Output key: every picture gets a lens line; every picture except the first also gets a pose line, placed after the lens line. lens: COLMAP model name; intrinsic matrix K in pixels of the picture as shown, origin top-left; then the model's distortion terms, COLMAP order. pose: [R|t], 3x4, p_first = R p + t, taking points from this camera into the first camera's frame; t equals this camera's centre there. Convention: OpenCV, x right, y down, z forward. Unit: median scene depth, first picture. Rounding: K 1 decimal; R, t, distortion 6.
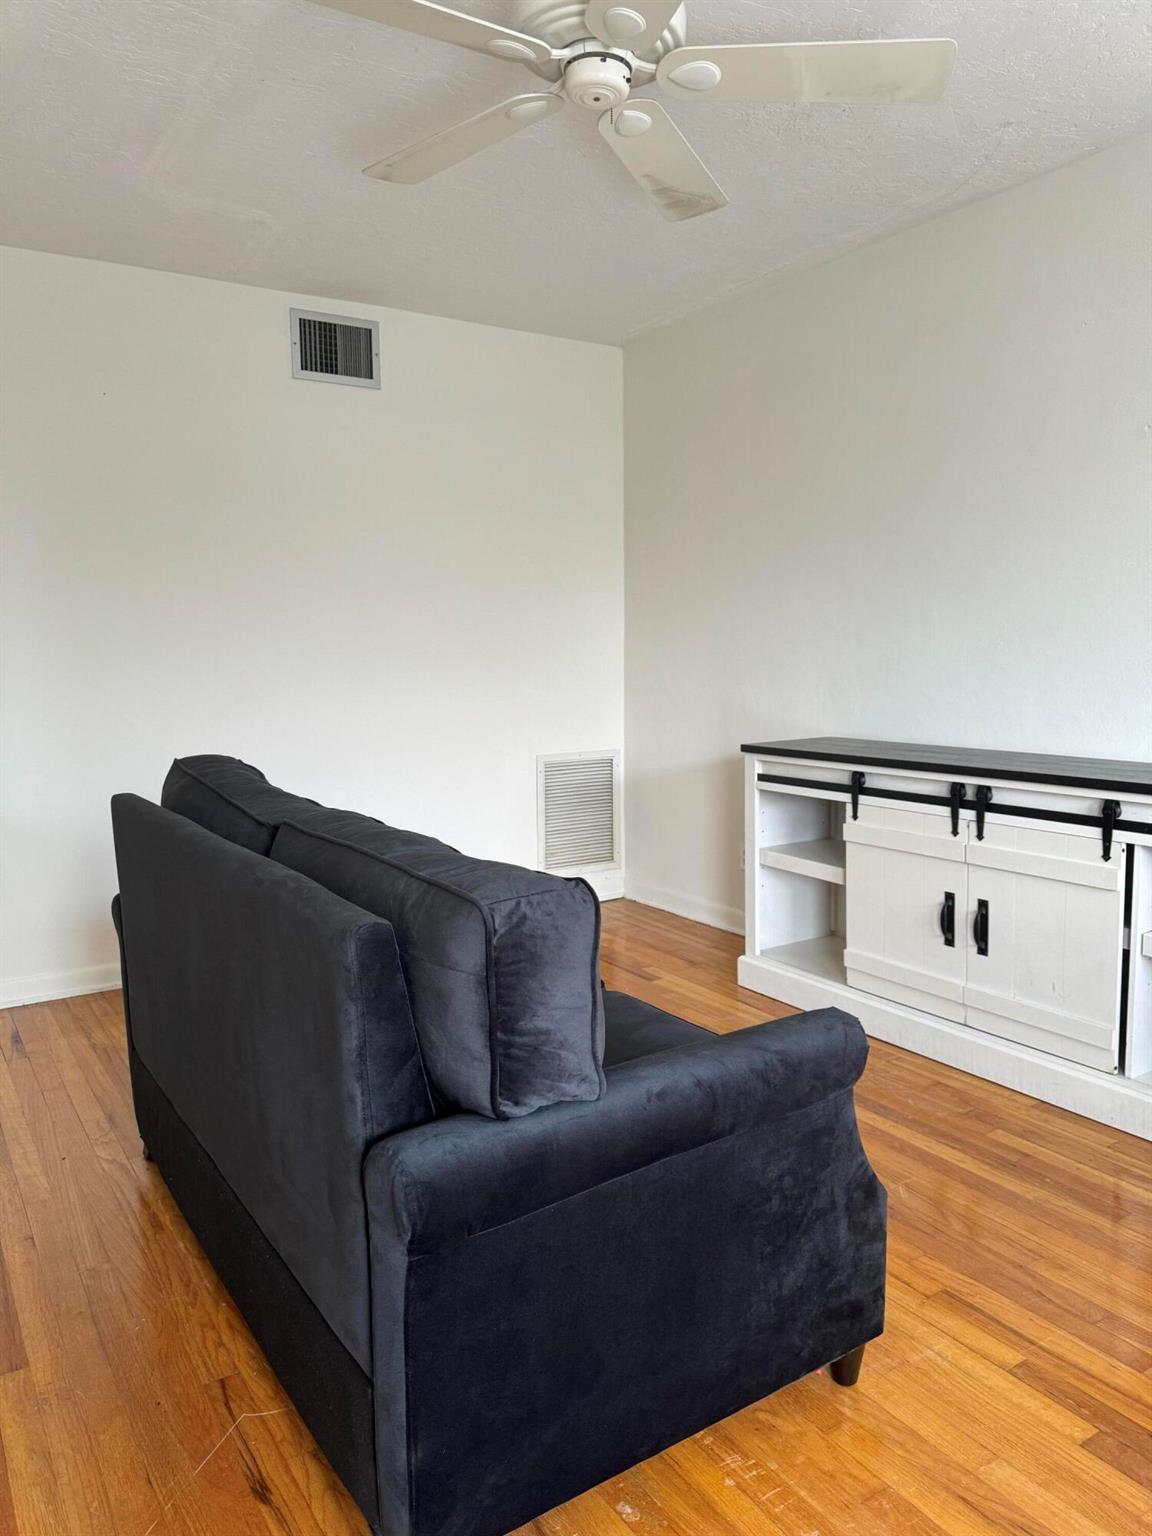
lens RADIAL K [[1082.3, 0, 581.2], [0, 1082.3, 767.5], [0, 0, 1]] dist [0.011232, -0.000776]
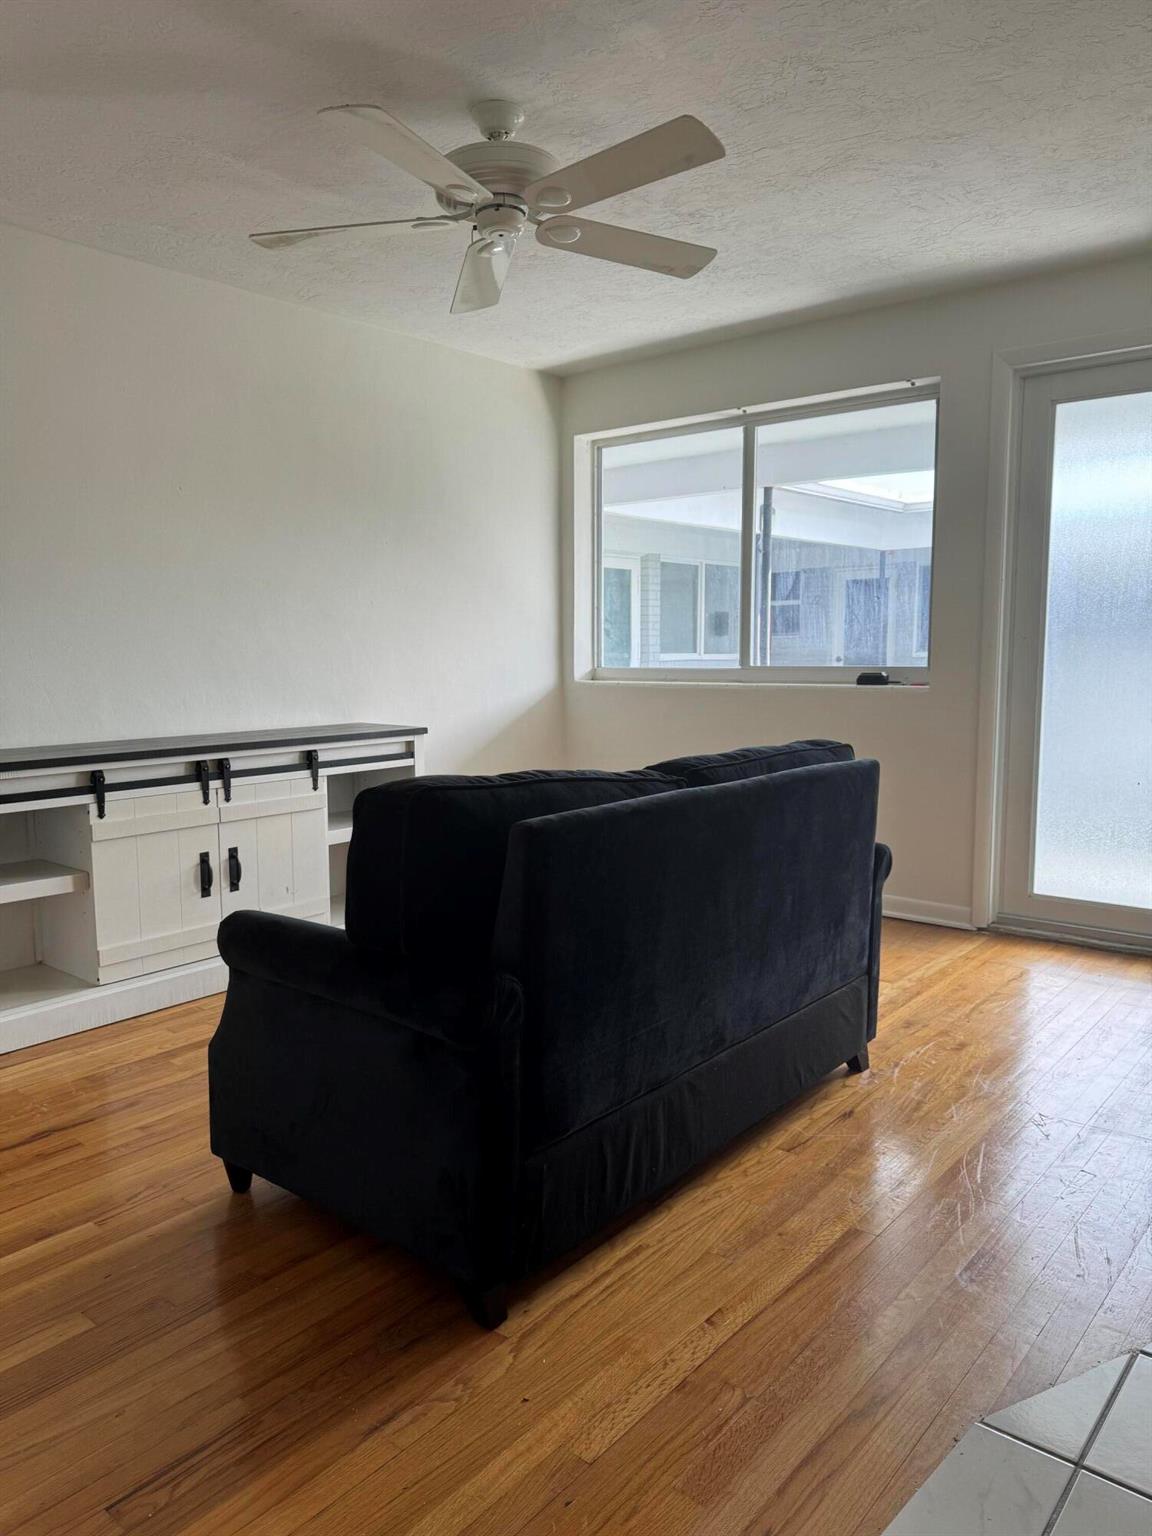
lens RADIAL K [[1082.3, 0, 580.4], [0, 1082.3, 767.8], [0, 0, 1]] dist [0.011232, -0.000776]
pose [[-0.285808, -0.099562, 0.953101, -0.921760], [0.110779, 0.984488, 0.136060, -0.095182], [-0.951862, 0.144471, -0.270345, 0.925723]]
